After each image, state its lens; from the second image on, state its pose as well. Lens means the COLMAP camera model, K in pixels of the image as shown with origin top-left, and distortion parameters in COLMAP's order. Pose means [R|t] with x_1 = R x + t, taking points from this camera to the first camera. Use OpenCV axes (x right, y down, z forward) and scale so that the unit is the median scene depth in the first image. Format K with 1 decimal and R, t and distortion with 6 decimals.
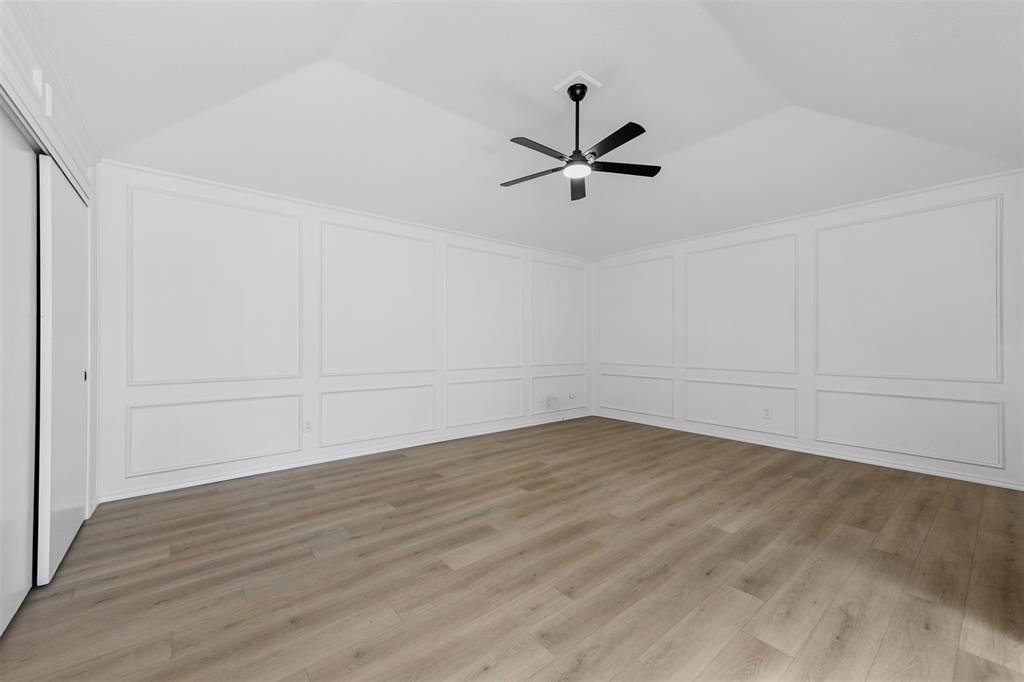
lens RADIAL K [[403.6, 0, 512.0], [0, 403.6, 341.0], [0, 0, 1]] dist [0.023065, -0.000042]
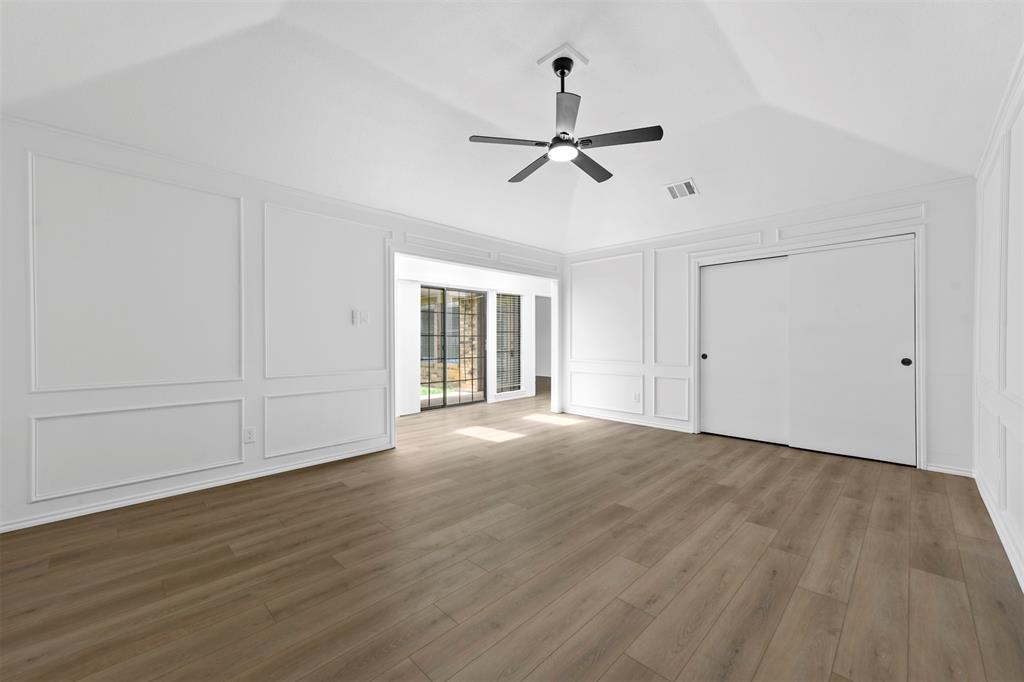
lens RADIAL K [[403.6, 0, 512.0], [0, 403.6, 341.0], [0, 0, 1]] dist [0.023065, -0.000042]
pose [[-0.994808, 0.004165, -0.101689, 0.366736], [0.004374, 0.999989, -0.001832, 0.009224], [0.101680, -0.002268, -0.994815, 1.886472]]
